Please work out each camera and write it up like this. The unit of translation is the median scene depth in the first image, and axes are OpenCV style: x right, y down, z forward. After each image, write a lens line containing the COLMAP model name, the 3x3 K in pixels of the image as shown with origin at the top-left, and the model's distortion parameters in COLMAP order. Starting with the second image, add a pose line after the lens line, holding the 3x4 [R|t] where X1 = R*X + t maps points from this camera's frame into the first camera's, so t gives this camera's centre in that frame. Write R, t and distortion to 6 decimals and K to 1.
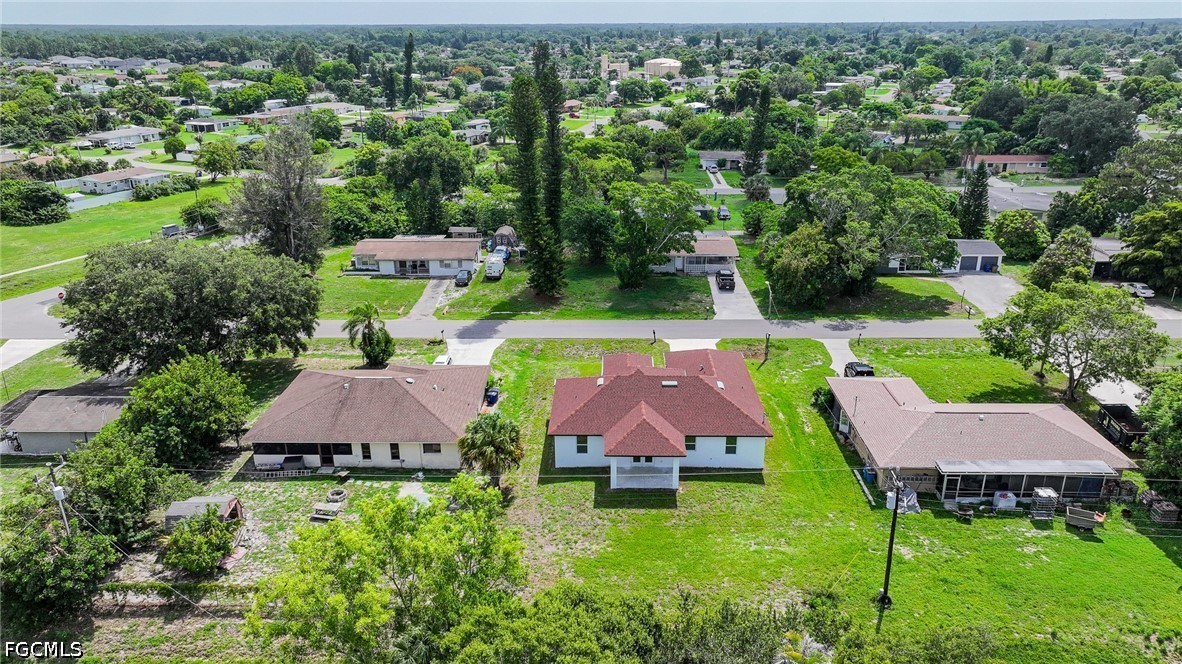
lens RADIAL K [[832.1, 0, 594.2], [0, 832.1, 328.6], [0, 0, 1]] dist [0.000845, 0.000134]
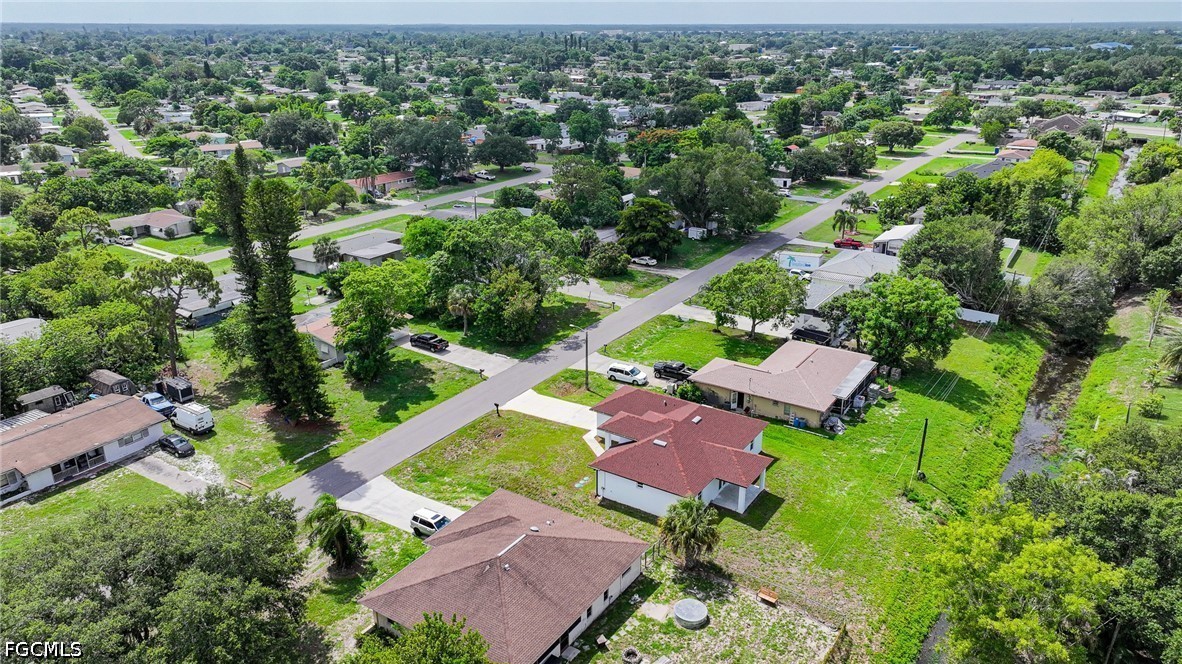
lens RADIAL K [[832.1, 0, 594.2], [0, 832.1, 328.6], [0, 0, 1]] dist [0.000845, 0.000134]
pose [[0.532307, -0.289728, 0.795429, -0.929501], [0.295605, 0.944080, 0.146052, -0.284221], [-0.793263, 0.157388, 0.588185, 0.408803]]
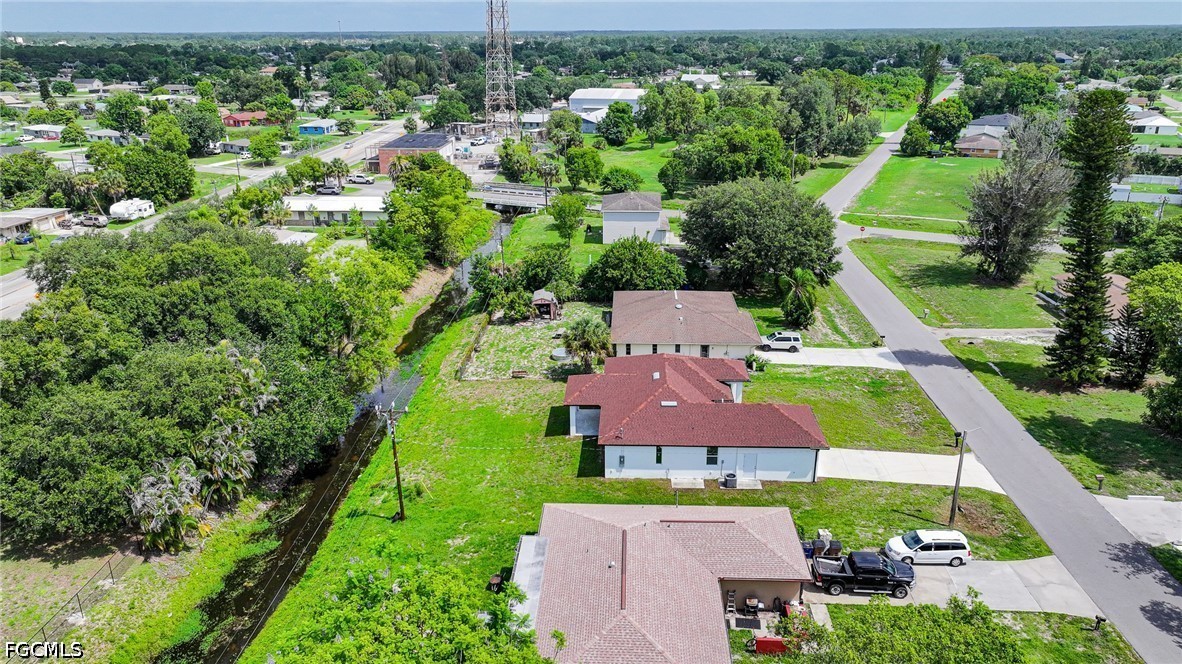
lens RADIAL K [[832.1, 0, 594.2], [0, 832.1, 328.6], [0, 0, 1]] dist [0.000845, 0.000134]
pose [[-0.024025, 0.345030, -0.938284, 1.068530], [-0.343164, 0.878681, 0.331900, -0.309361], [0.938968, 0.329959, 0.097292, 0.837854]]
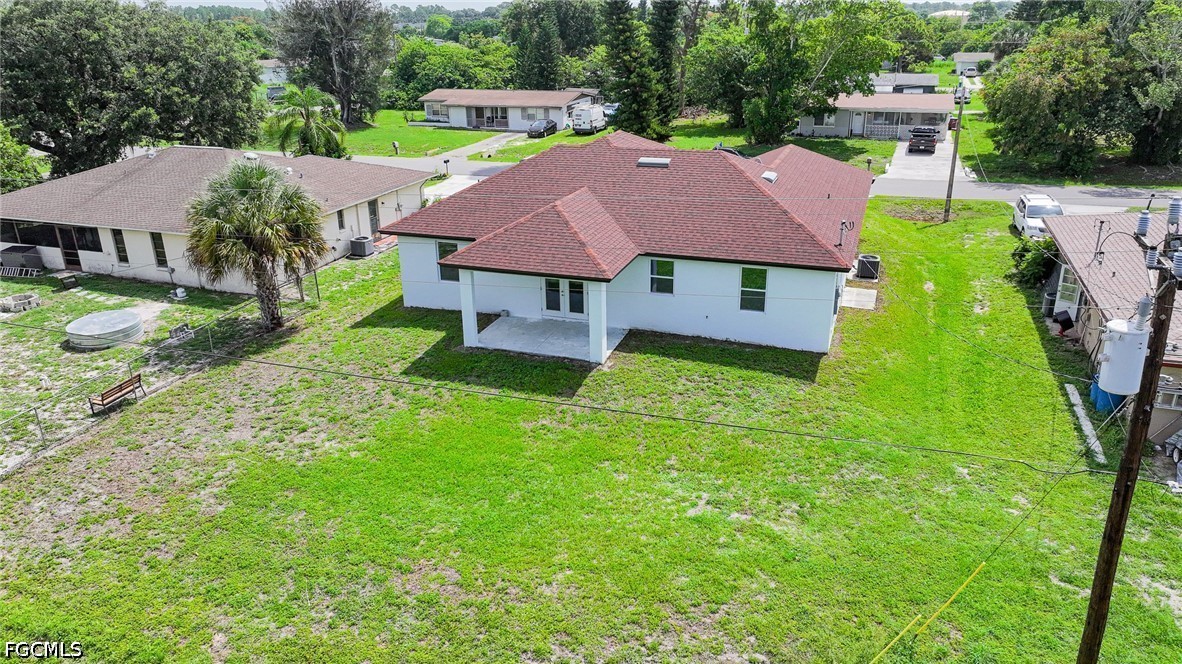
lens RADIAL K [[832.1, 0, 594.2], [0, 832.1, 328.6], [0, 0, 1]] dist [0.000845, 0.000134]
pose [[0.947625, 0.104990, -0.301634, 0.217752], [-0.102029, 0.994452, 0.025603, 0.157337], [0.302648, 0.006513, 0.953080, 0.560237]]
